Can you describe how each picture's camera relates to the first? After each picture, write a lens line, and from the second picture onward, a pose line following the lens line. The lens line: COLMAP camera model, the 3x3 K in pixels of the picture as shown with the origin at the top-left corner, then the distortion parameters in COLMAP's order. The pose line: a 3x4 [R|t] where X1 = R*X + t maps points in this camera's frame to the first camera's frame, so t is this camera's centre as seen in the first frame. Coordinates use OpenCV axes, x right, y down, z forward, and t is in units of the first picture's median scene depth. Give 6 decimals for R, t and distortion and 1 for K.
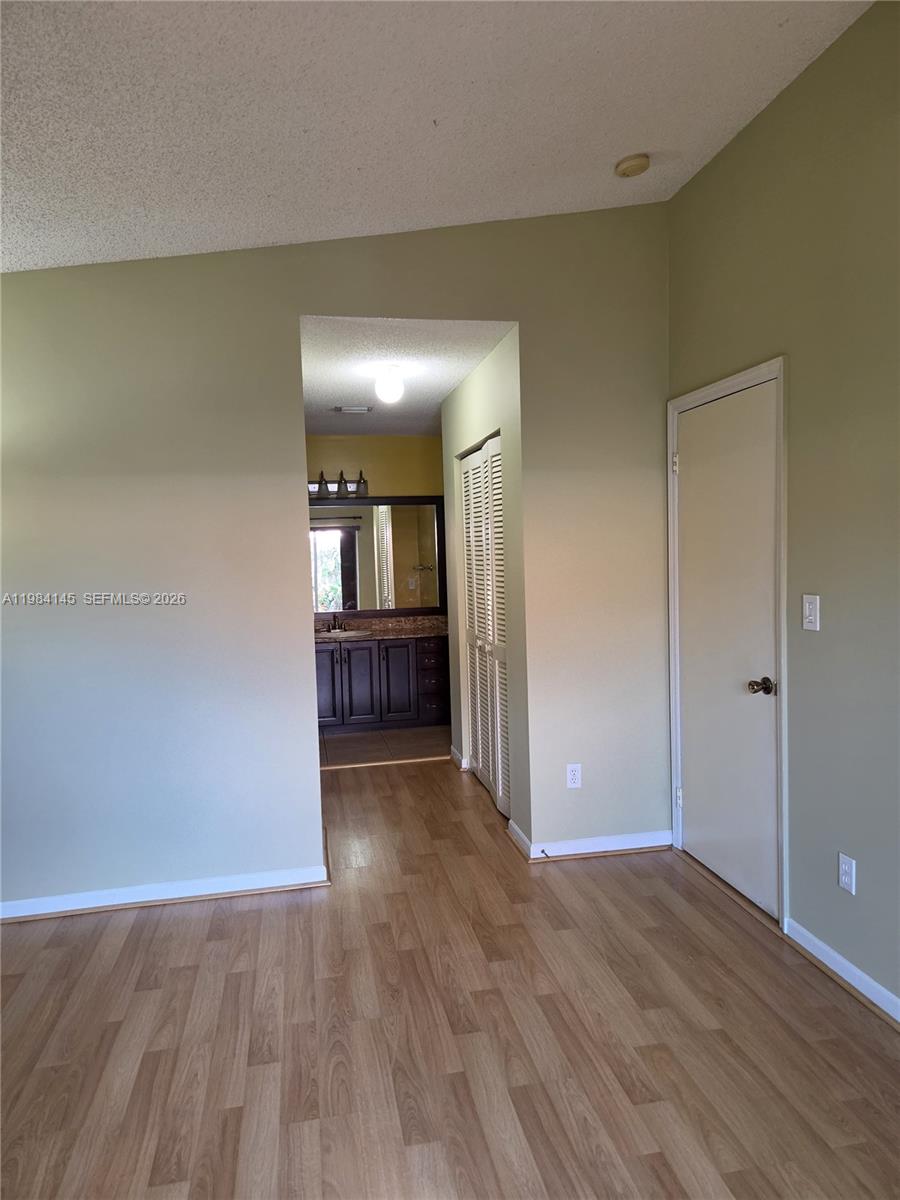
lens RADIAL K [[811.0, 0, 450.0], [0, 811.0, 600.0], [0, 0, 1]] dist [0.086279, -0.059068]
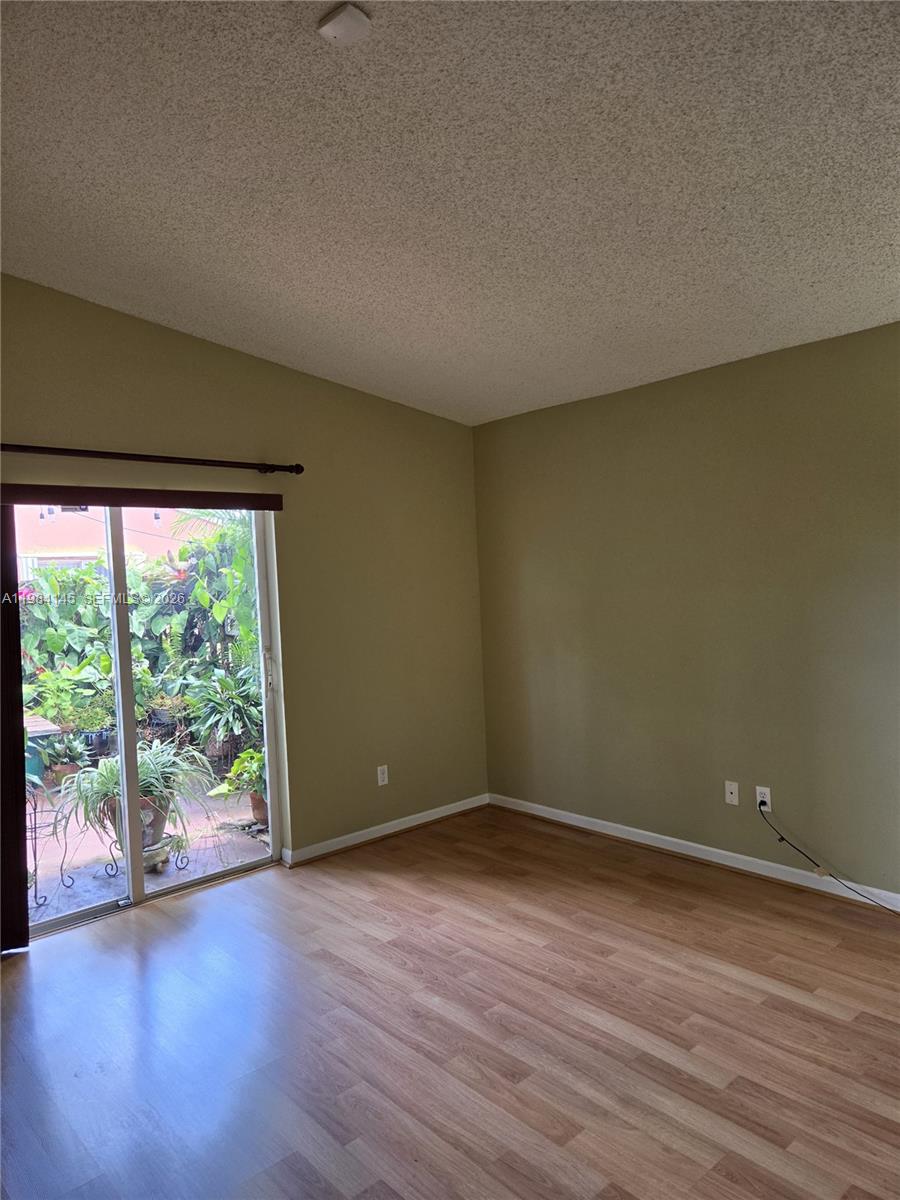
lens RADIAL K [[811.0, 0, 450.0], [0, 811.0, 600.0], [0, 0, 1]] dist [0.086279, -0.059068]
pose [[-0.852879, 0.086473, -0.514899, 0.347476], [0.037782, 0.993826, 0.104323, -0.092809], [0.520740, 0.069522, -0.850880, 1.040930]]
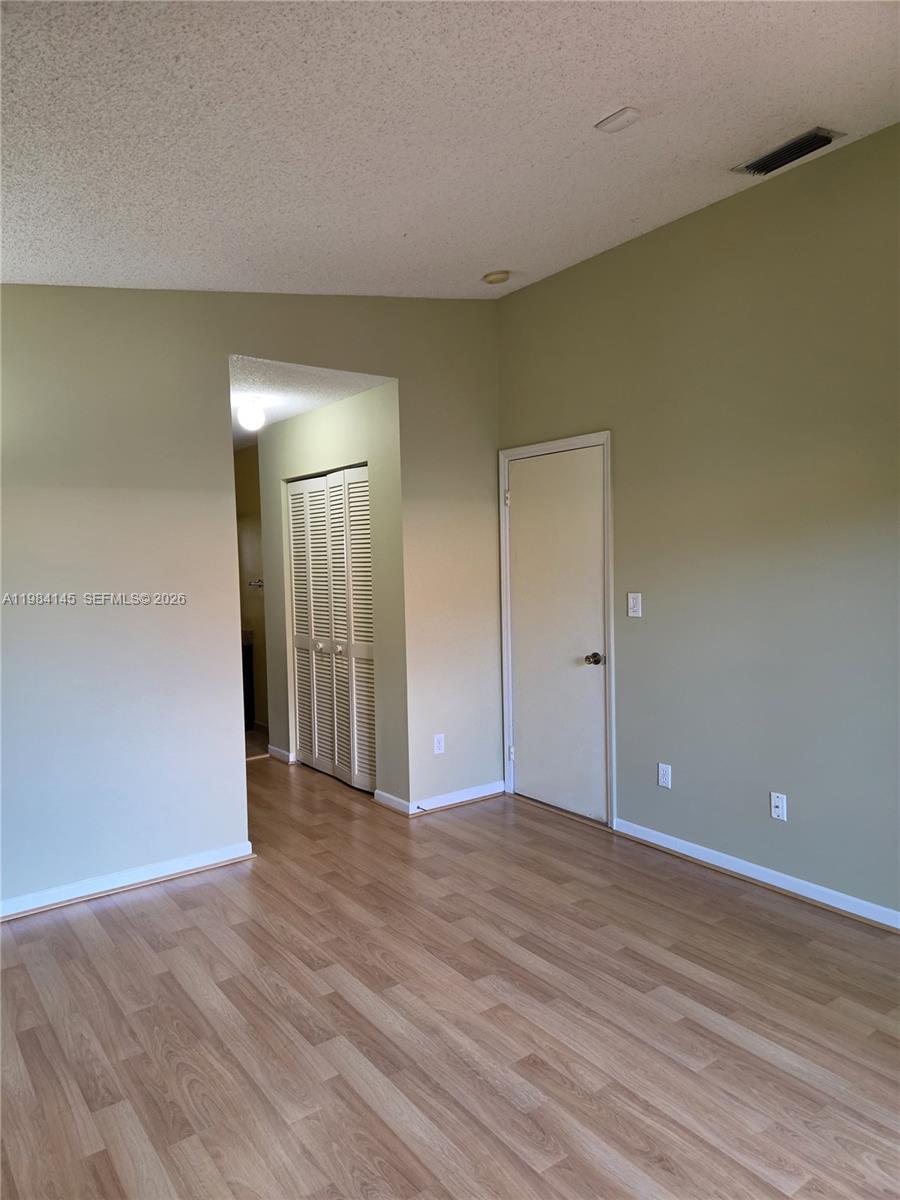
lens RADIAL K [[820.2, 0, 450.0], [0, 820.2, 600.0], [0, 0, 1]] dist [0.083672, 0.001143]
pose [[0.902289, -0.009807, 0.431021, -0.420757], [0.021172, 0.999543, -0.021578, 0.026404], [-0.430612, 0.028595, 0.902084, -0.165476]]
